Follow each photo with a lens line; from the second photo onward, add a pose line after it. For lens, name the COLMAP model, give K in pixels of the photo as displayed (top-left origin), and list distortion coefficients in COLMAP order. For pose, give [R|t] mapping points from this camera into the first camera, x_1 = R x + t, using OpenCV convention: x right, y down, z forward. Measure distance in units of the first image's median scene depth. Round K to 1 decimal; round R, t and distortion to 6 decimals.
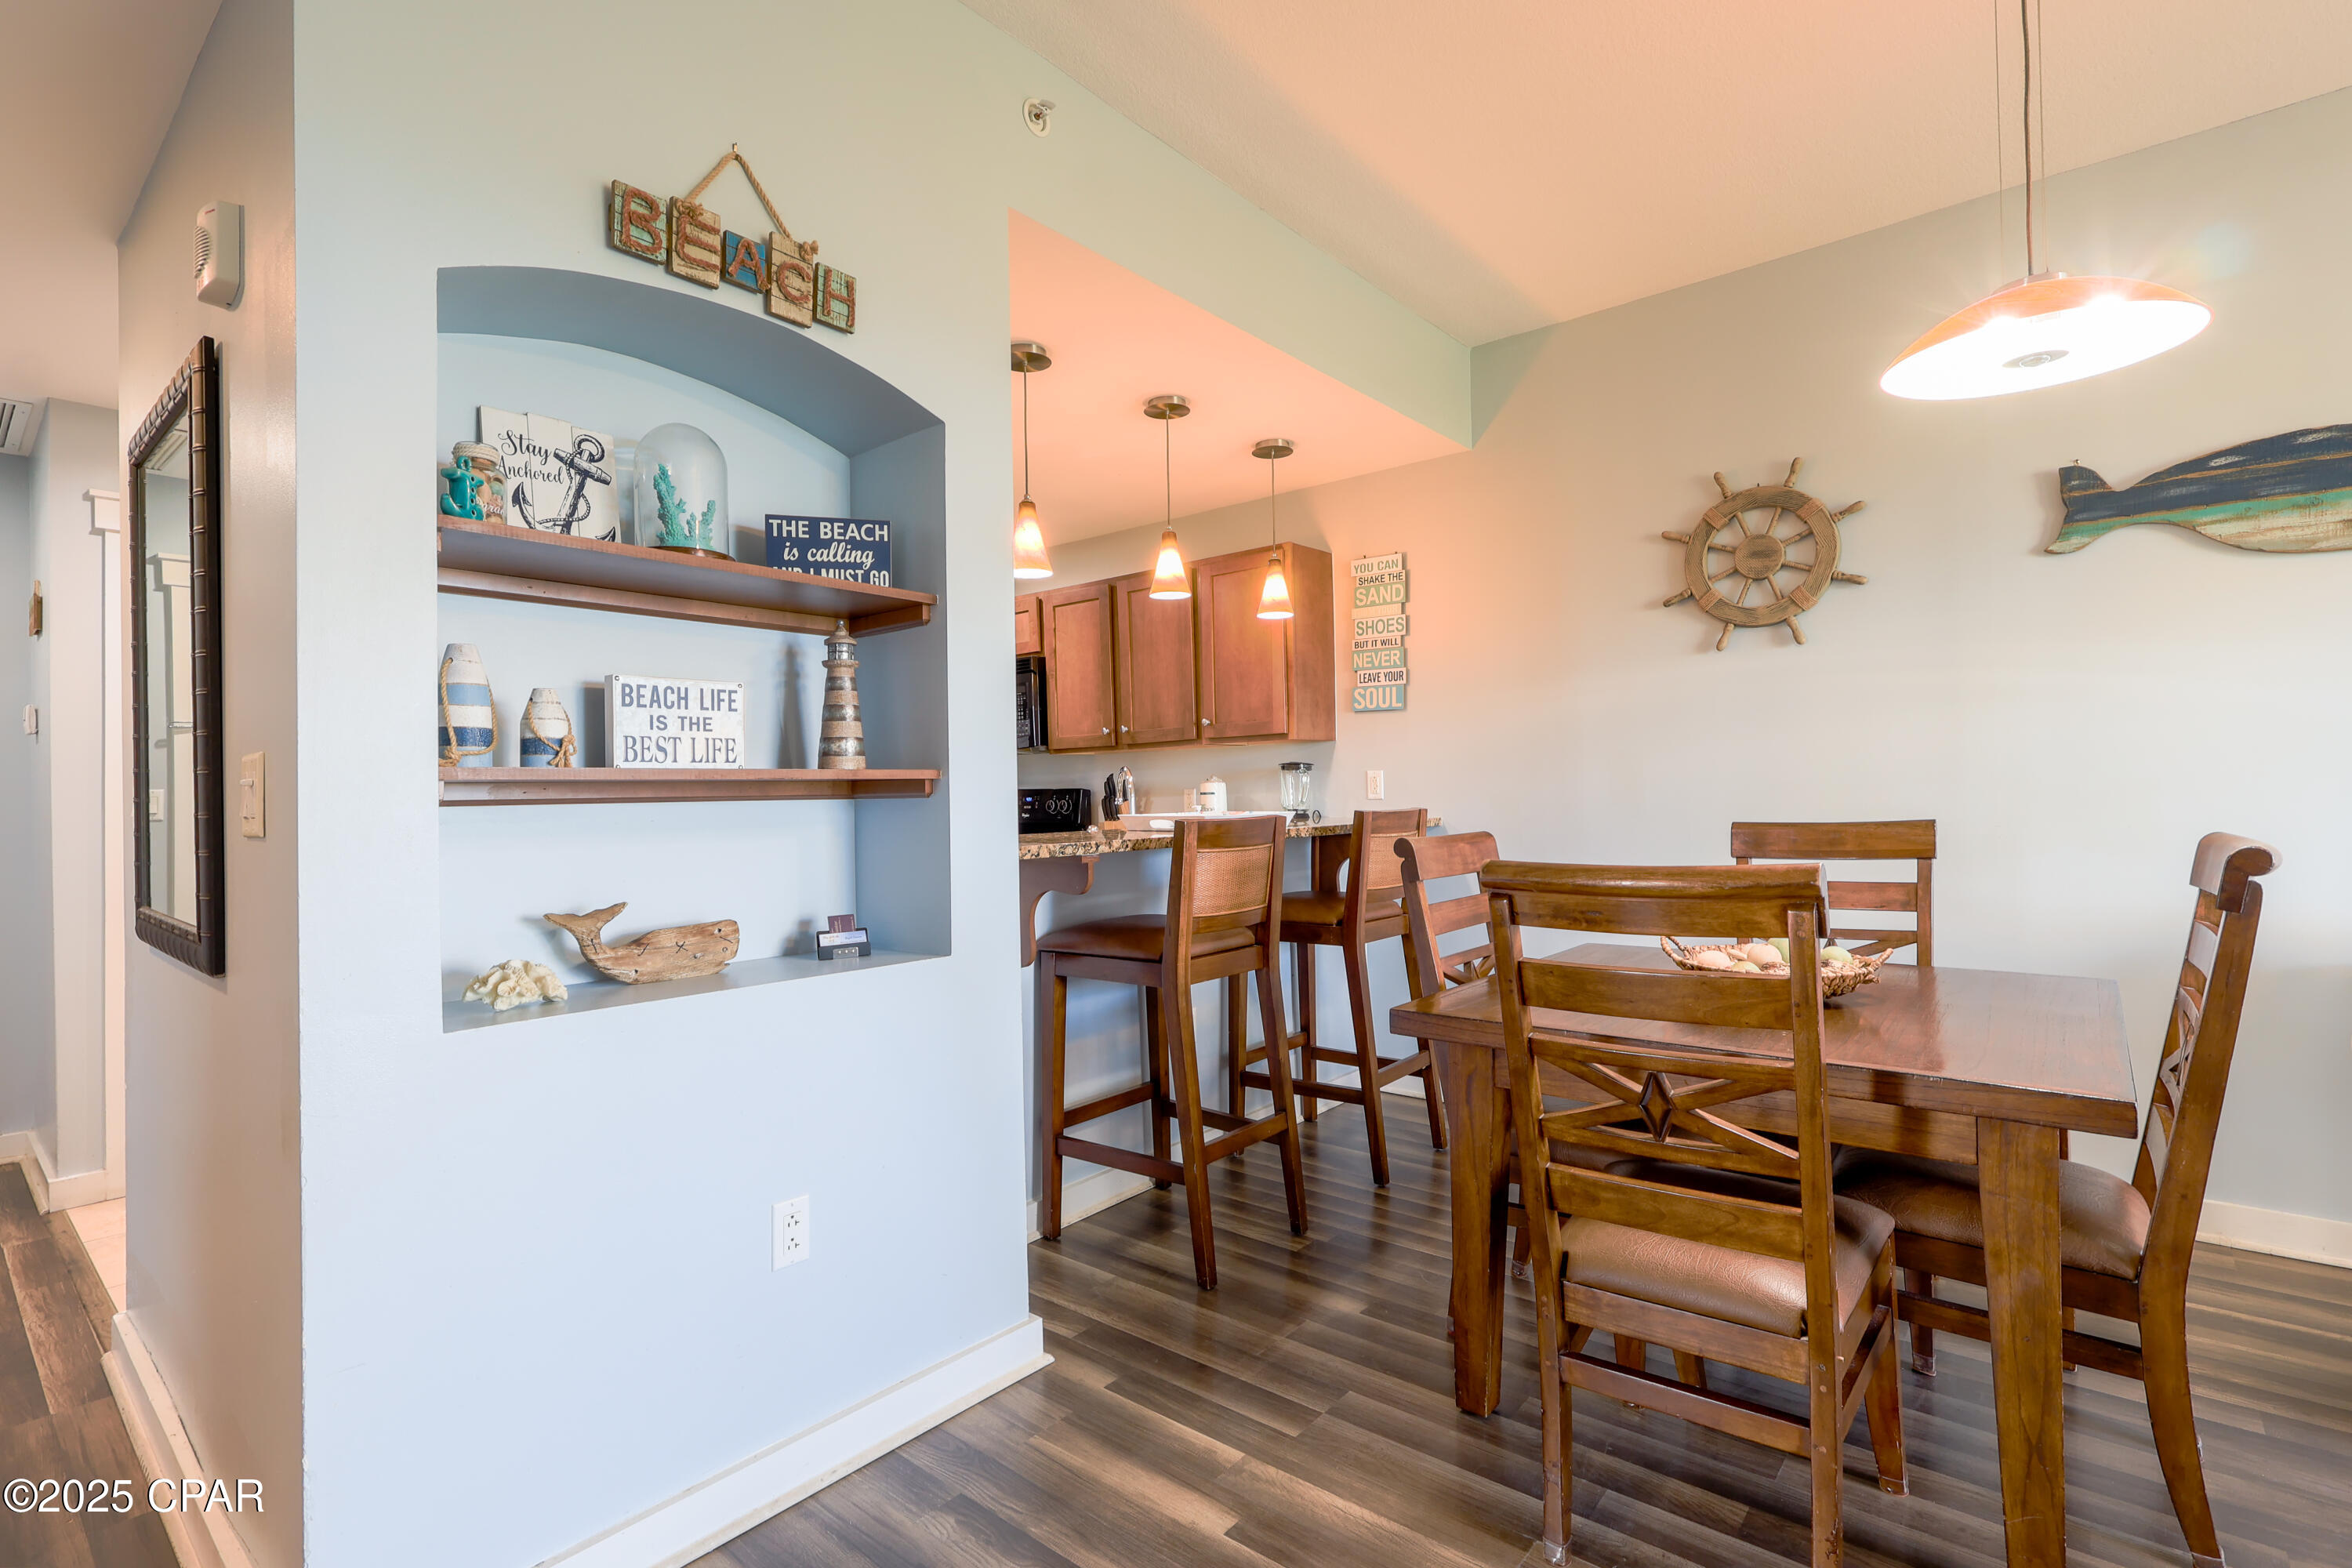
lens RADIAL K [[1086.0, 0, 1175.4], [0, 1086.0, 784.3], [0, 0, 1]] dist [-0.000988, 0.000333]
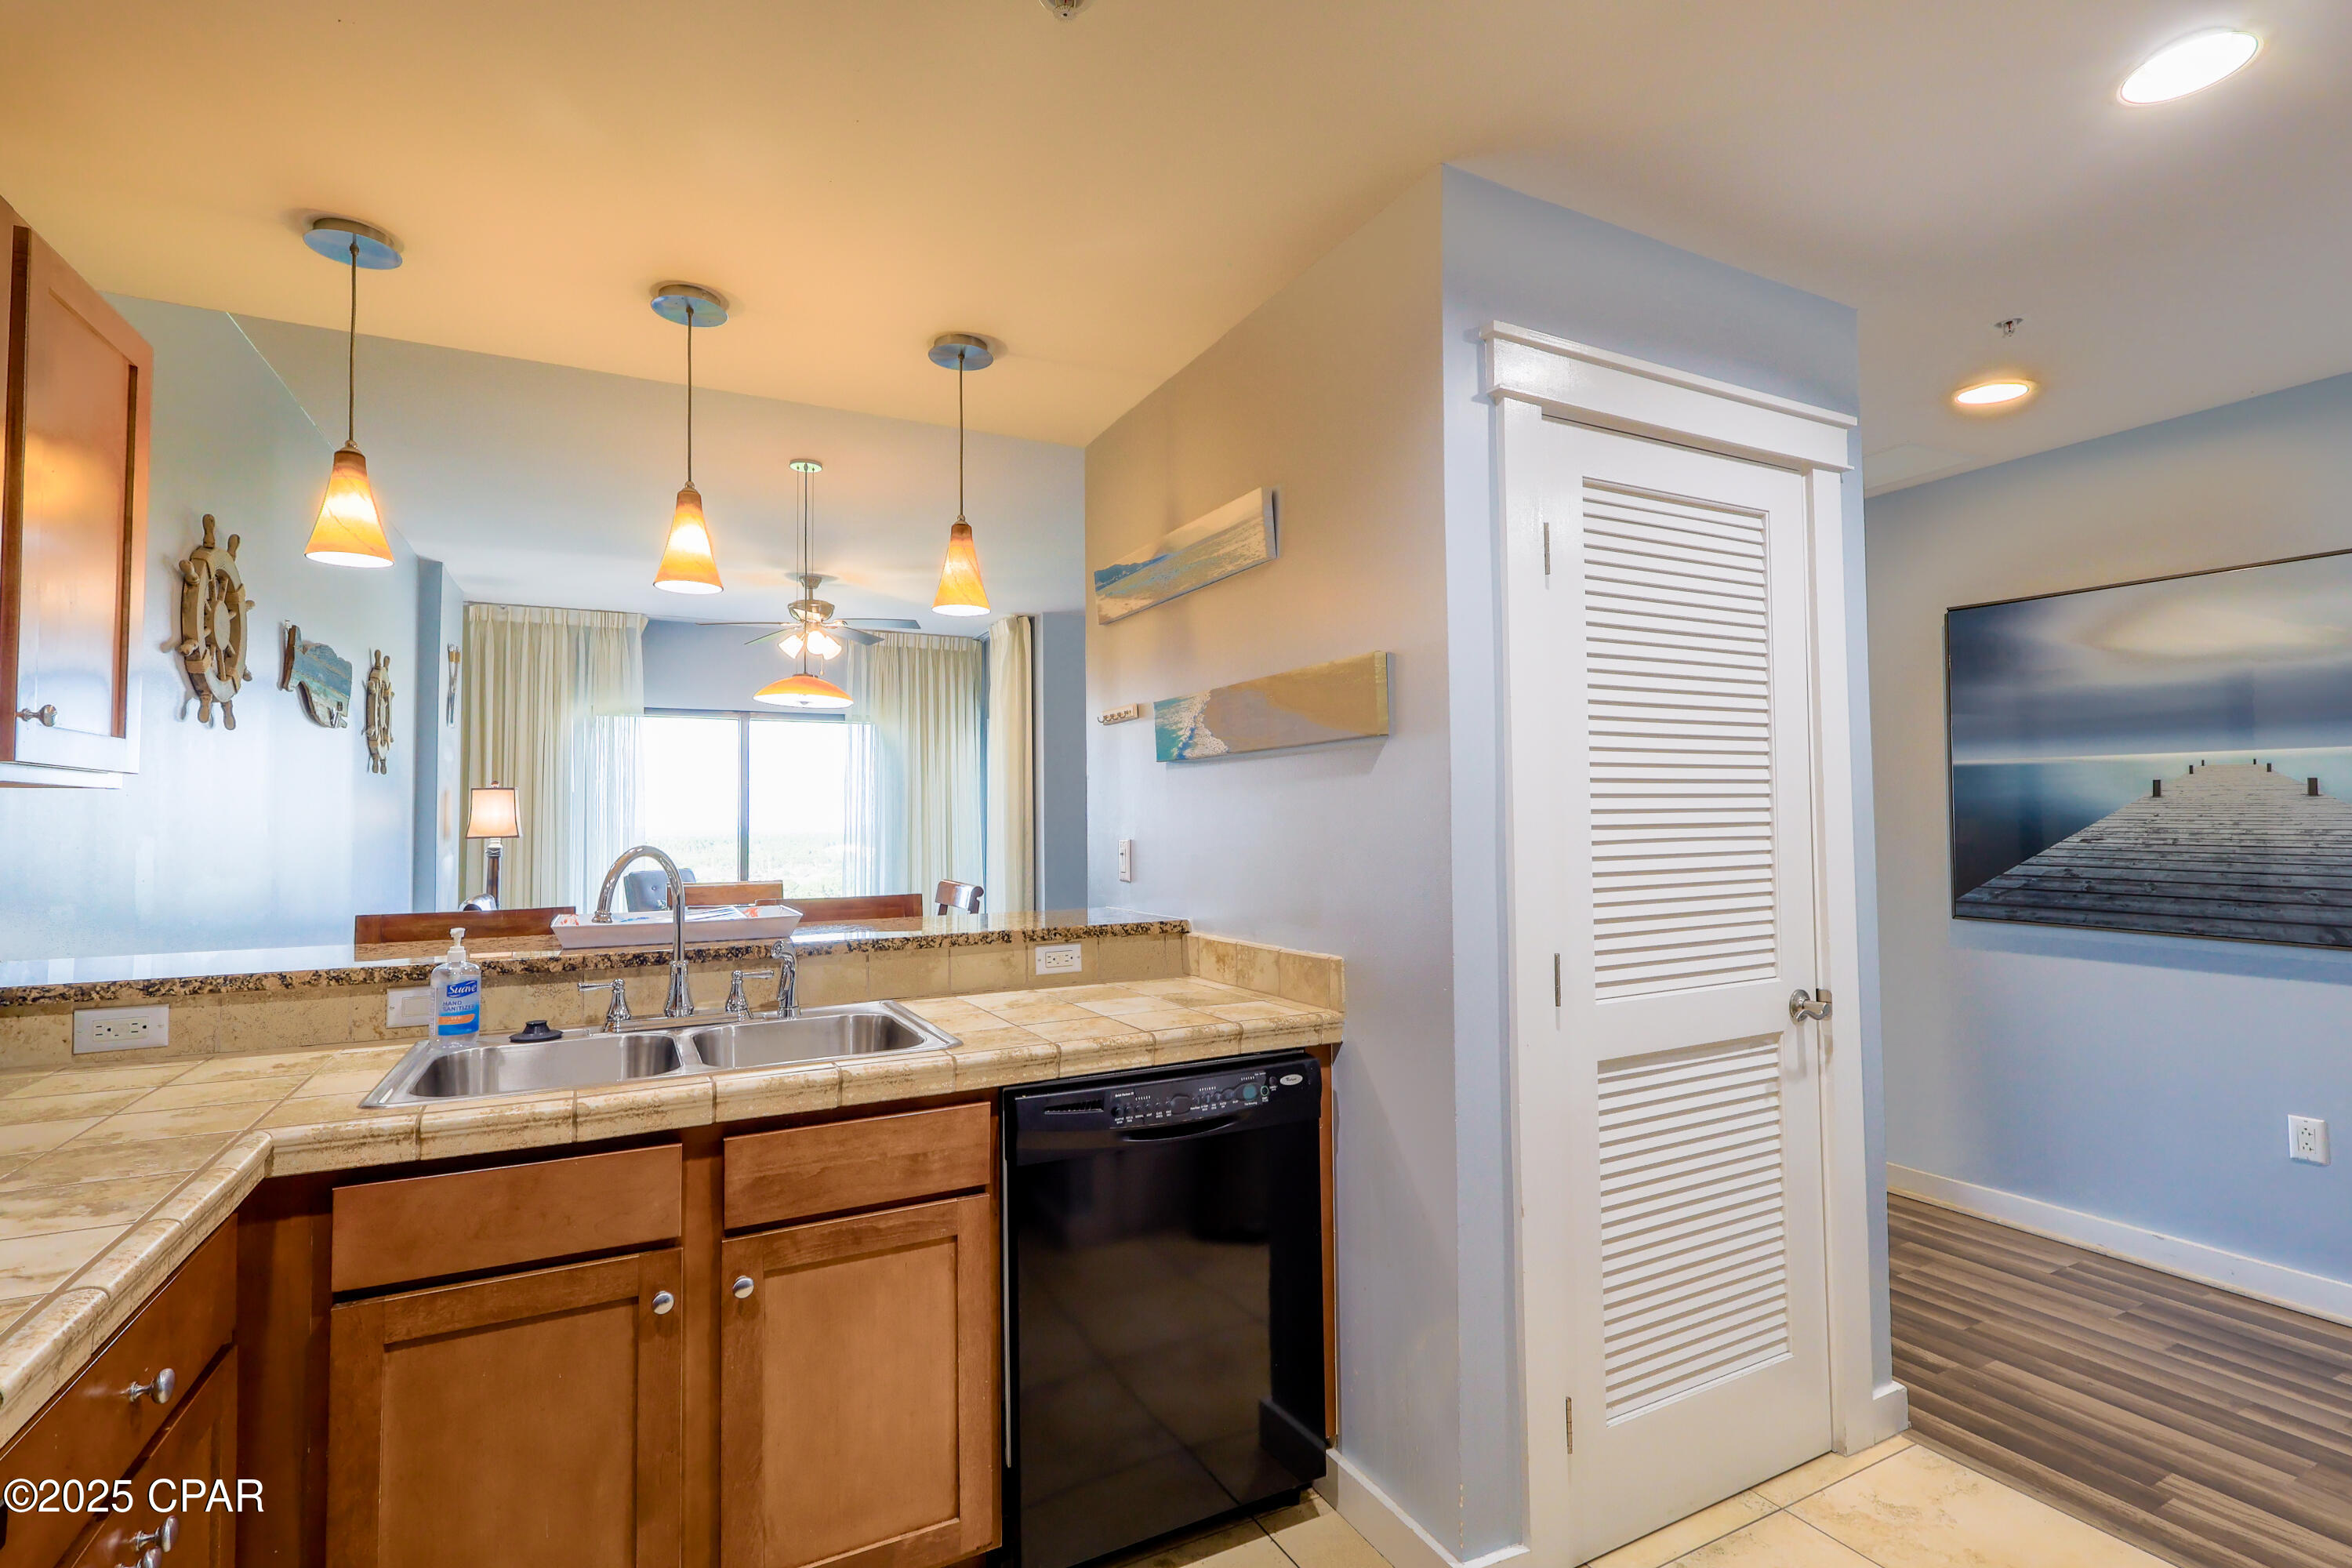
lens RADIAL K [[1086.0, 0, 1175.4], [0, 1086.0, 784.3], [0, 0, 1]] dist [-0.000988, 0.000333]
pose [[-0.921932, 0.040574, 0.385221, -0.775268], [0.024325, 0.998600, -0.046963, -0.023724], [-0.386587, -0.033926, -0.921629, 2.190043]]
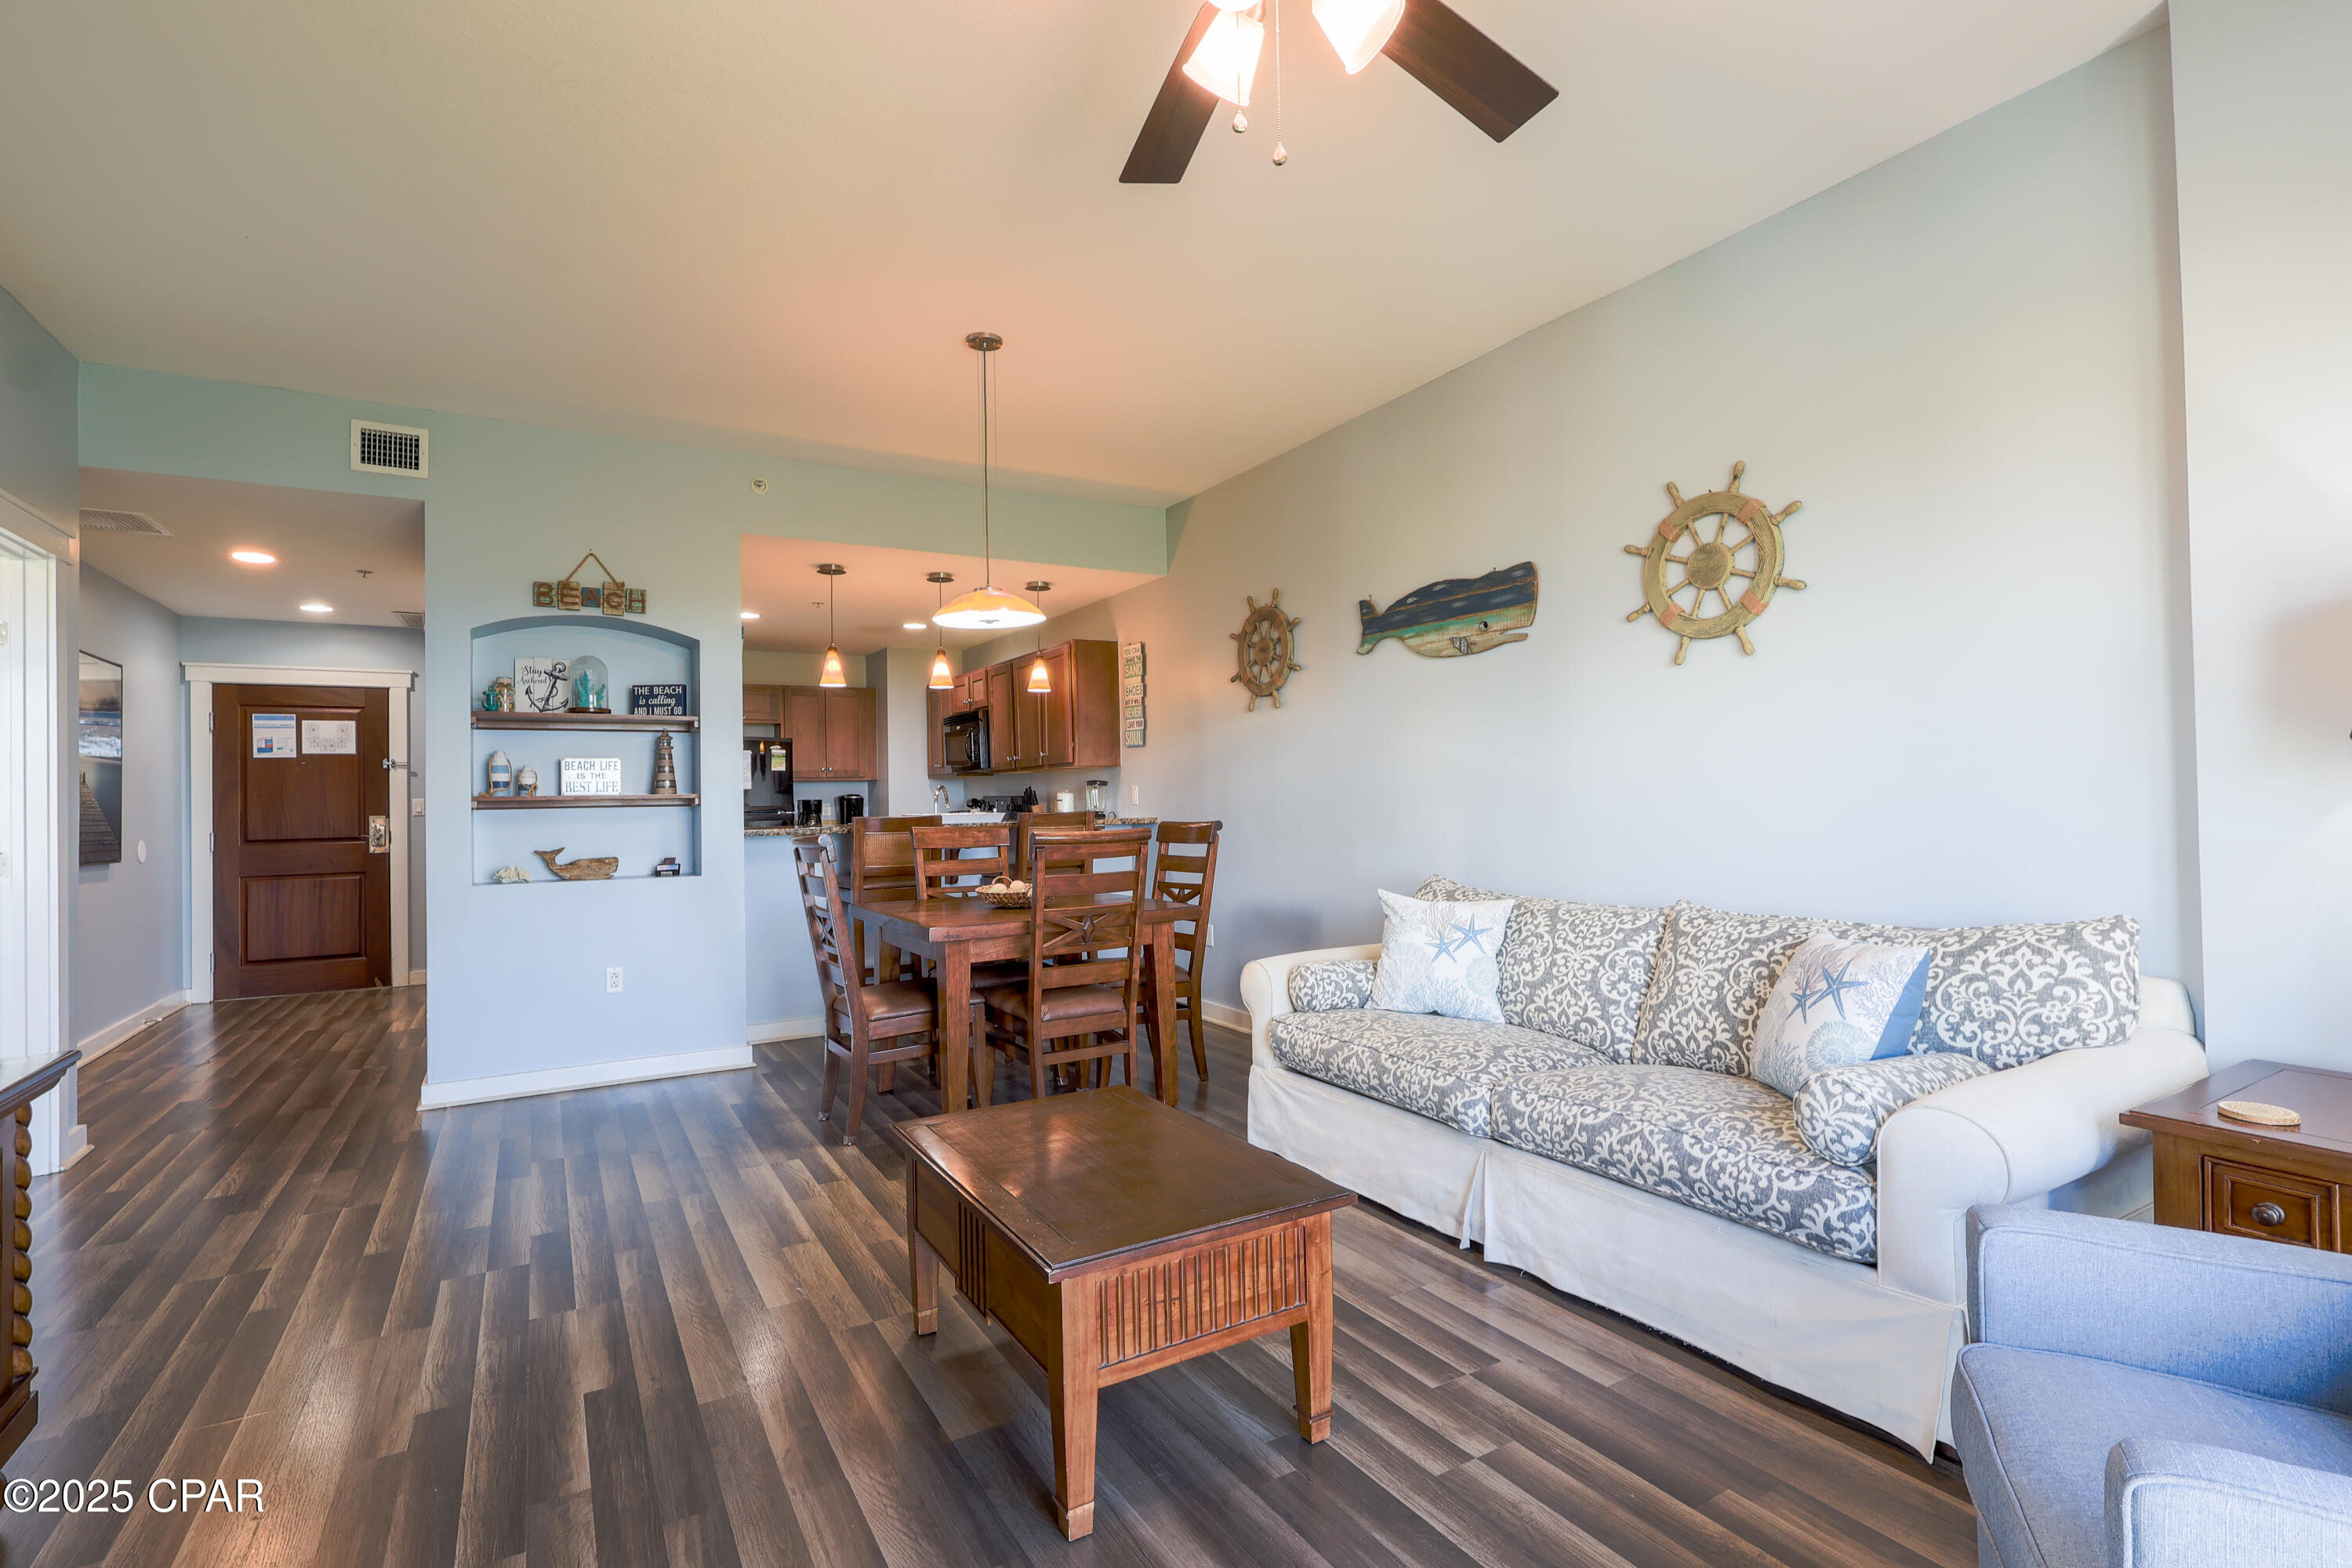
lens RADIAL K [[1092.7, 0, 1176.9], [0, 1092.7, 780.3], [0, 0, 1]] dist [-0.001369, 0.000537]
pose [[0.942048, -0.002737, -0.335467, 1.363191], [0.002259, 0.999996, -0.001815, -0.032483], [0.335471, 0.000952, 0.942050, -0.743807]]
